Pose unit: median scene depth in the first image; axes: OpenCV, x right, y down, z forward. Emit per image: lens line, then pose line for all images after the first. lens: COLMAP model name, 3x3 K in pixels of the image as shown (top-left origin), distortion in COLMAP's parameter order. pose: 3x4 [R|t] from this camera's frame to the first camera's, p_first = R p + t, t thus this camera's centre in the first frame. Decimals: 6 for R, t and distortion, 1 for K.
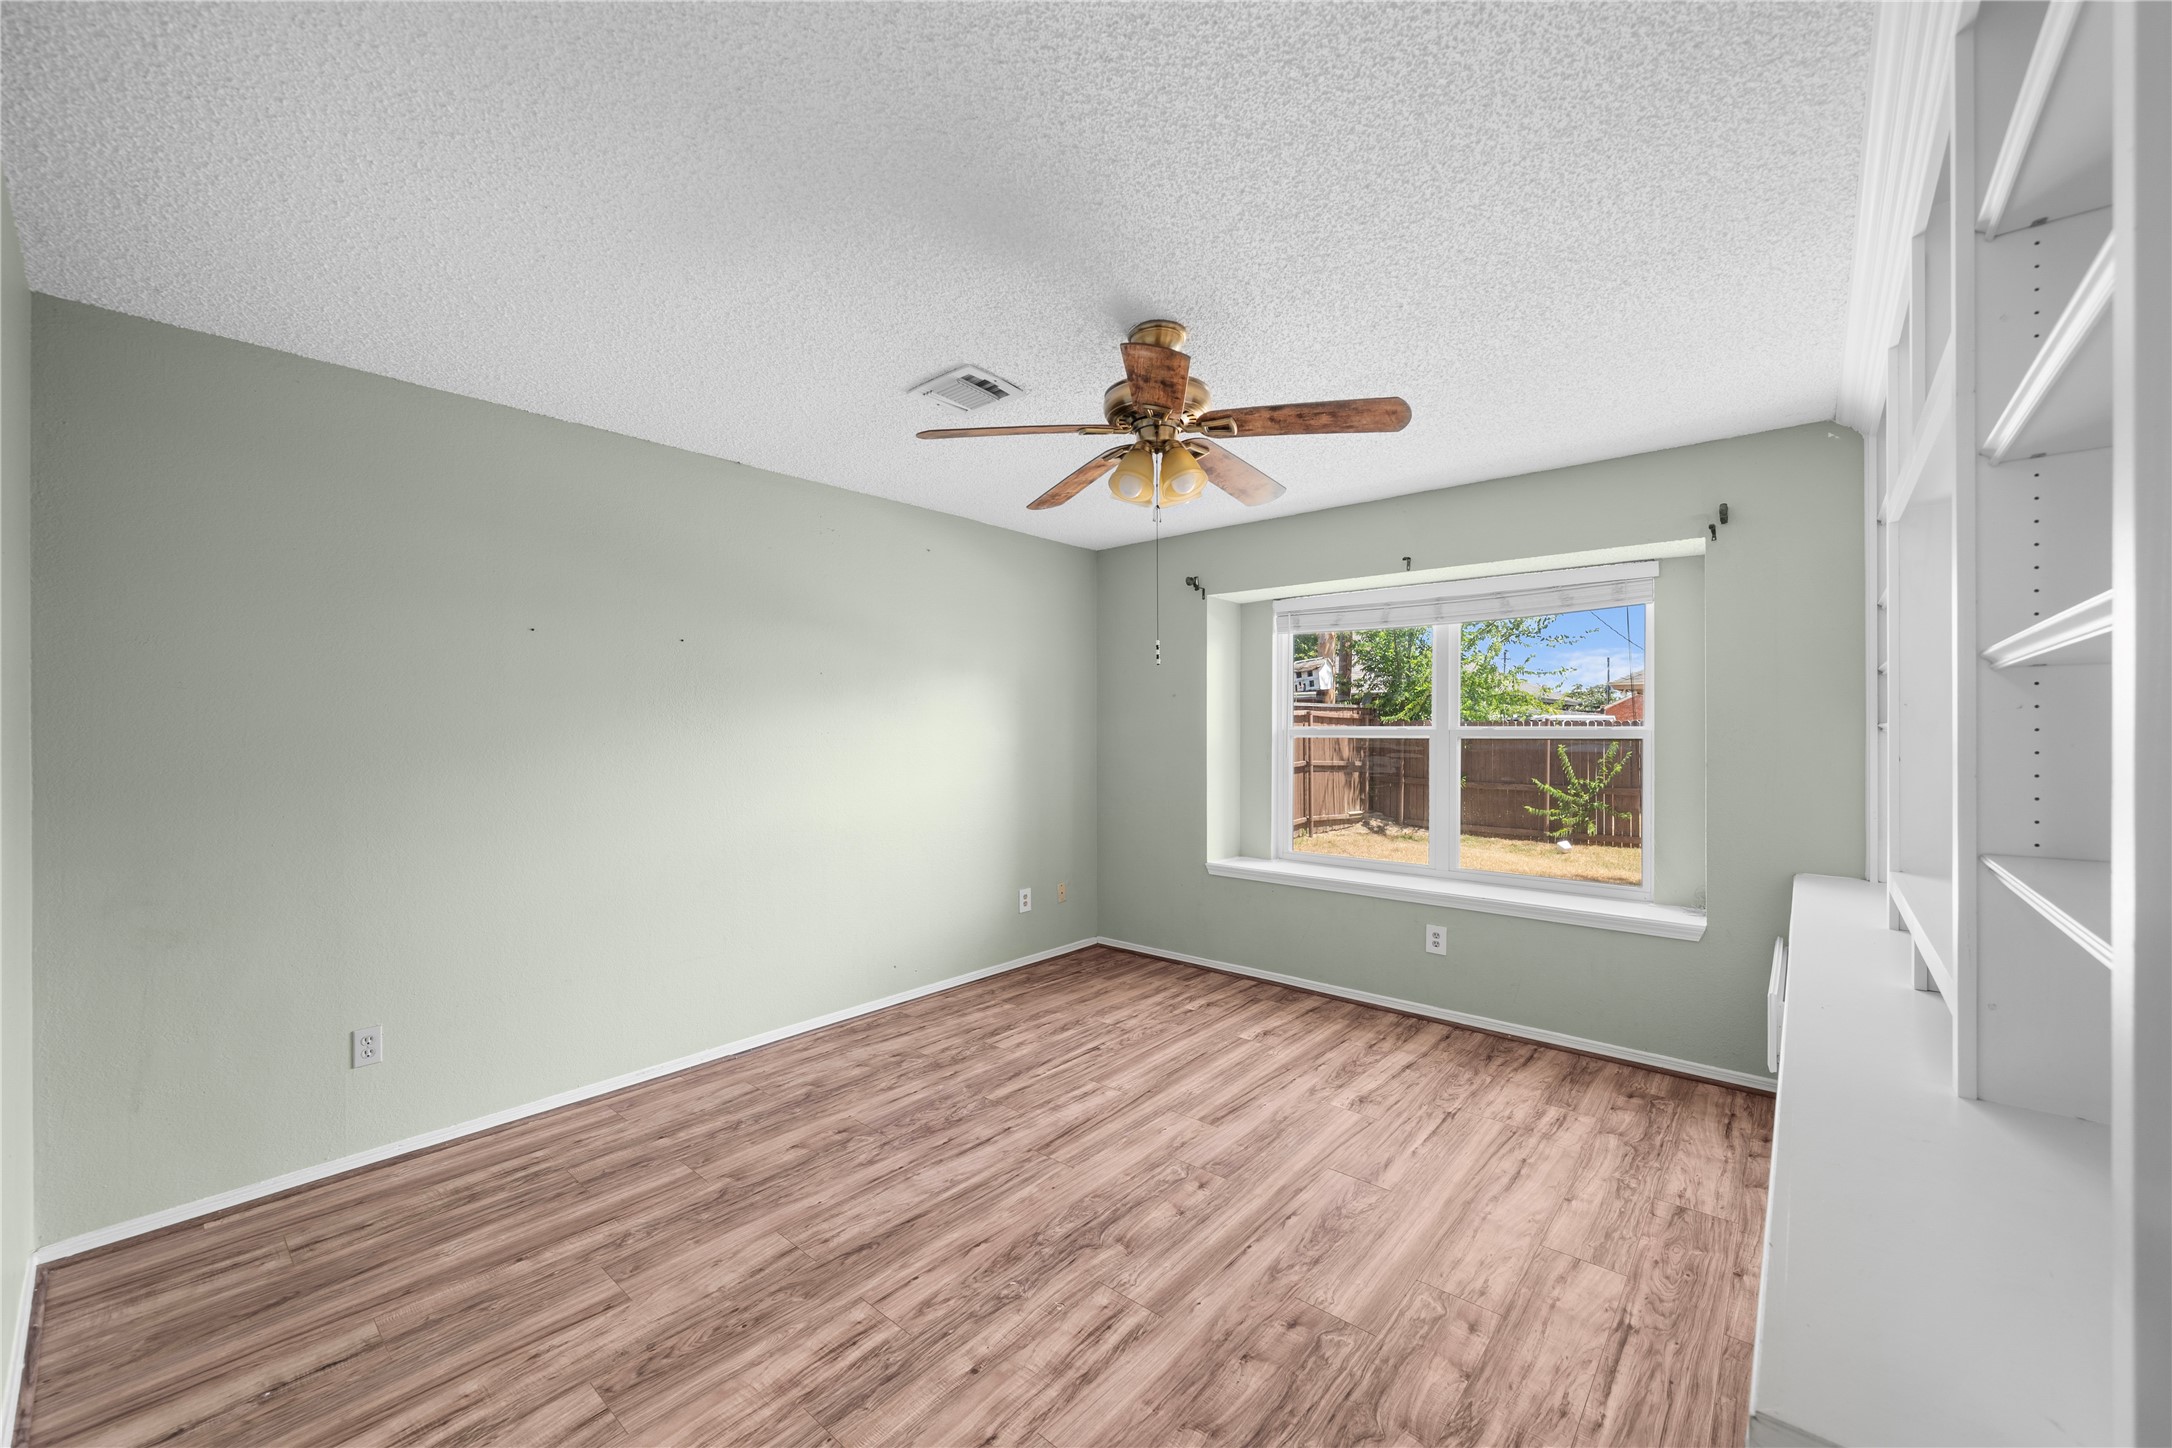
lens RADIAL K [[858.1, 0, 1084.1], [0, 858.1, 720.4], [0, 0, 1]] dist [-0.002907, -0.000437]
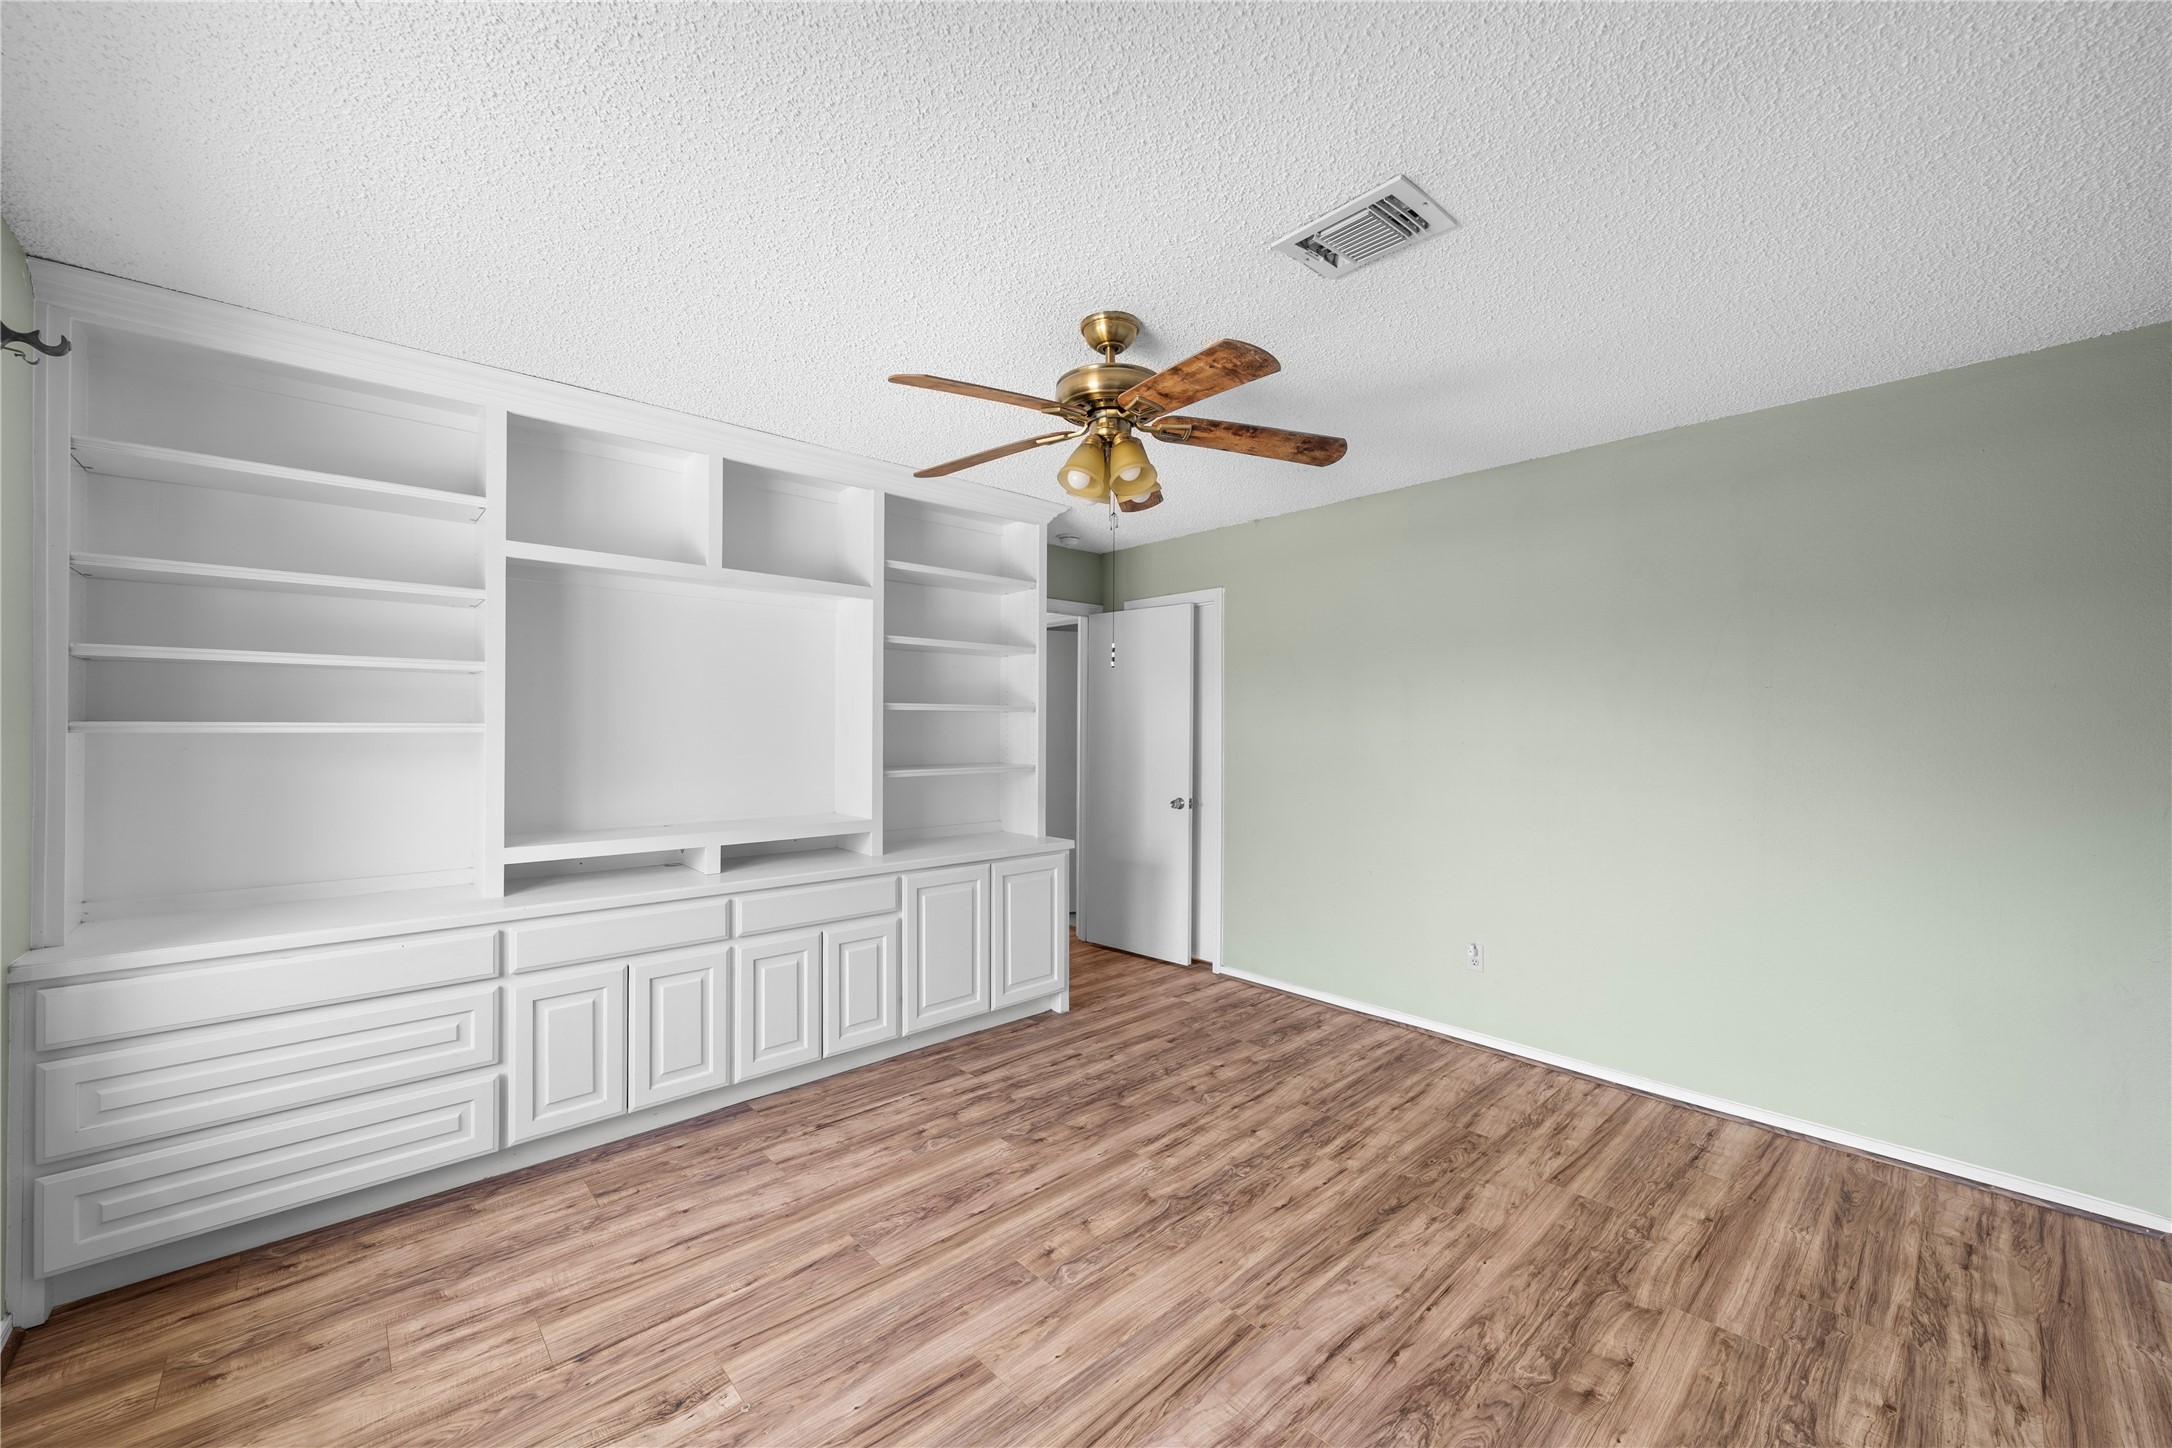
lens RADIAL K [[858.1, 0, 1084.1], [0, 858.1, 720.4], [0, 0, 1]] dist [-0.002907, -0.000437]
pose [[-0.993406, -0.000871, 0.114645, 0.002720], [-0.003013, 0.999824, -0.018505, 0.019263], [-0.114608, -0.018728, -0.993234, 2.035967]]
